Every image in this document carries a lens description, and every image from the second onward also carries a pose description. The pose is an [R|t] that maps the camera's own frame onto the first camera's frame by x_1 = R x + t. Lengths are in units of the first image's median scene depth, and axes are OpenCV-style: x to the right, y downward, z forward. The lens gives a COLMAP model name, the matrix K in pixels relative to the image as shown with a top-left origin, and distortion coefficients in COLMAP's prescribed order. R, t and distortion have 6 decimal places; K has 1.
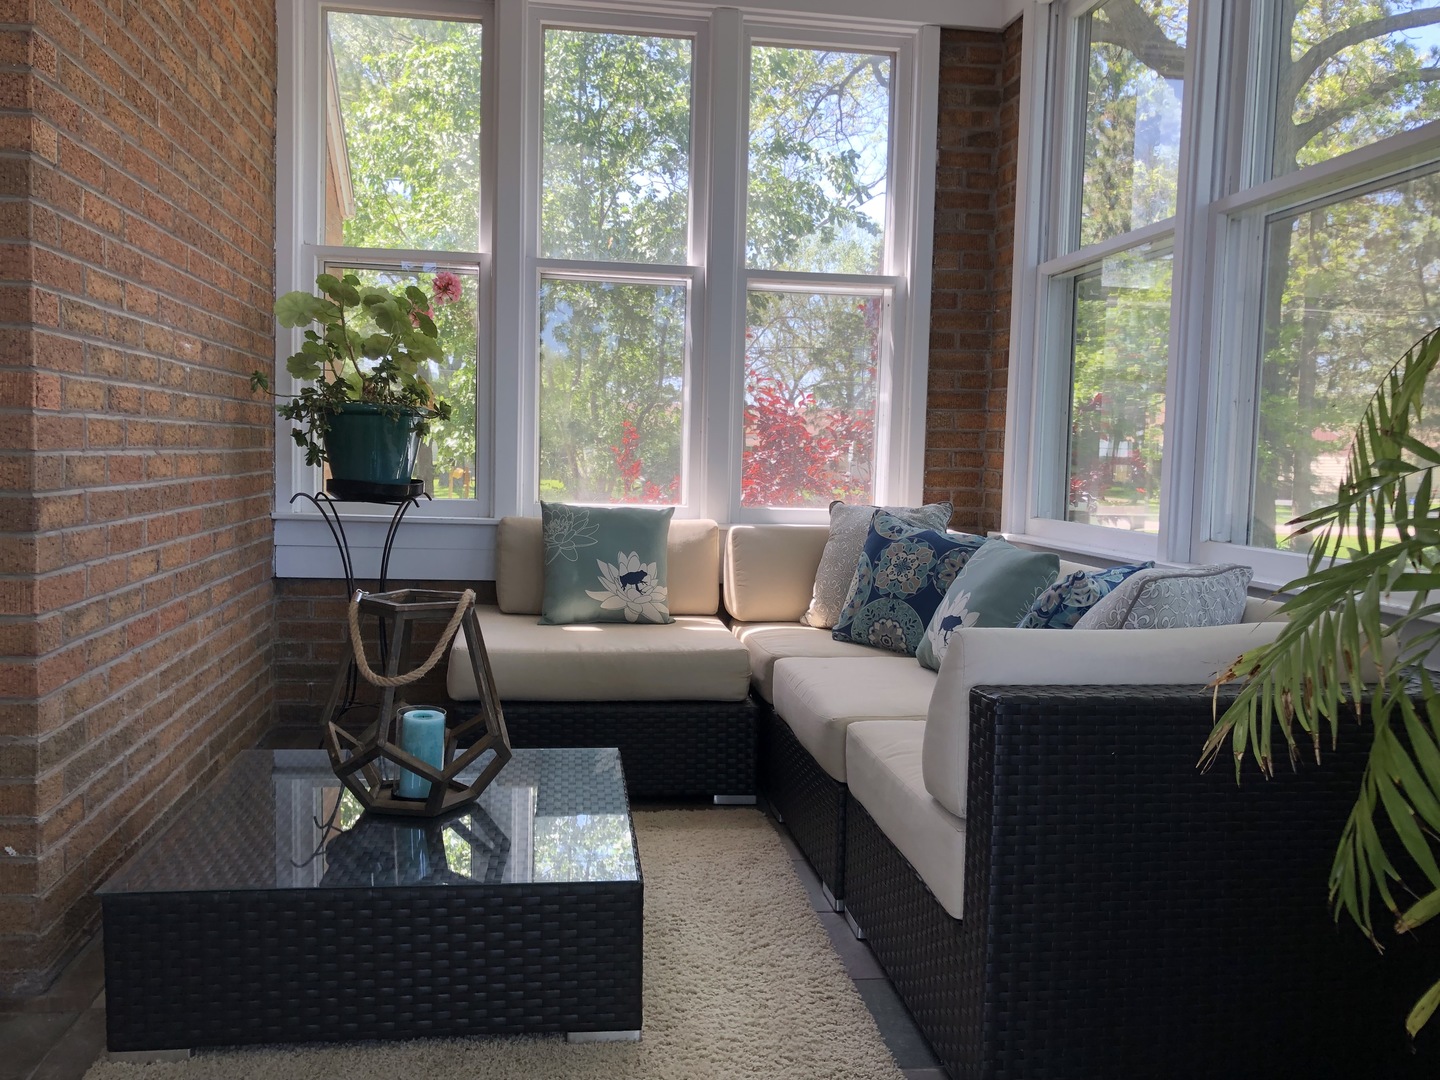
lens RADIAL K [[1200.4, 0, 715.2], [0, 1200.4, 541.3], [0, 0, 1]] dist [0.025321, -0.026526]
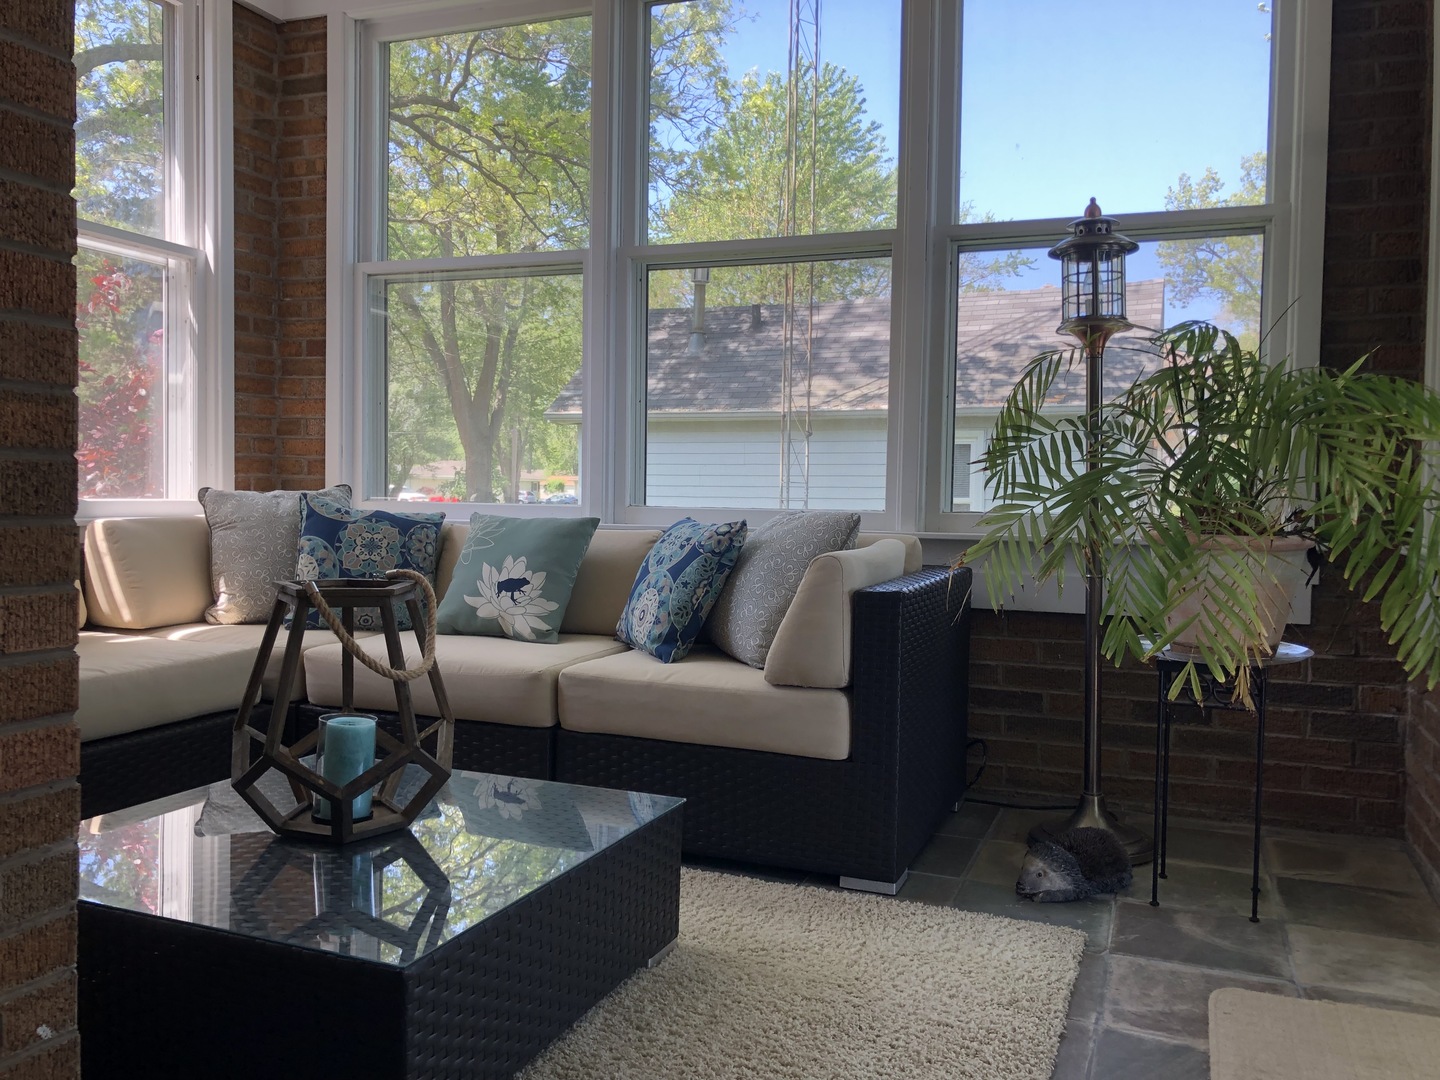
lens RADIAL K [[1200.4, 0, 718.2], [0, 1200.4, 537.8], [0, 0, 1]] dist [0.025321, -0.026526]
pose [[0.484445, -0.052670, 0.873235, -0.496199], [0.061171, 0.997782, 0.026246, 0.004329], [-0.872680, 0.040702, 0.486592, 0.202818]]
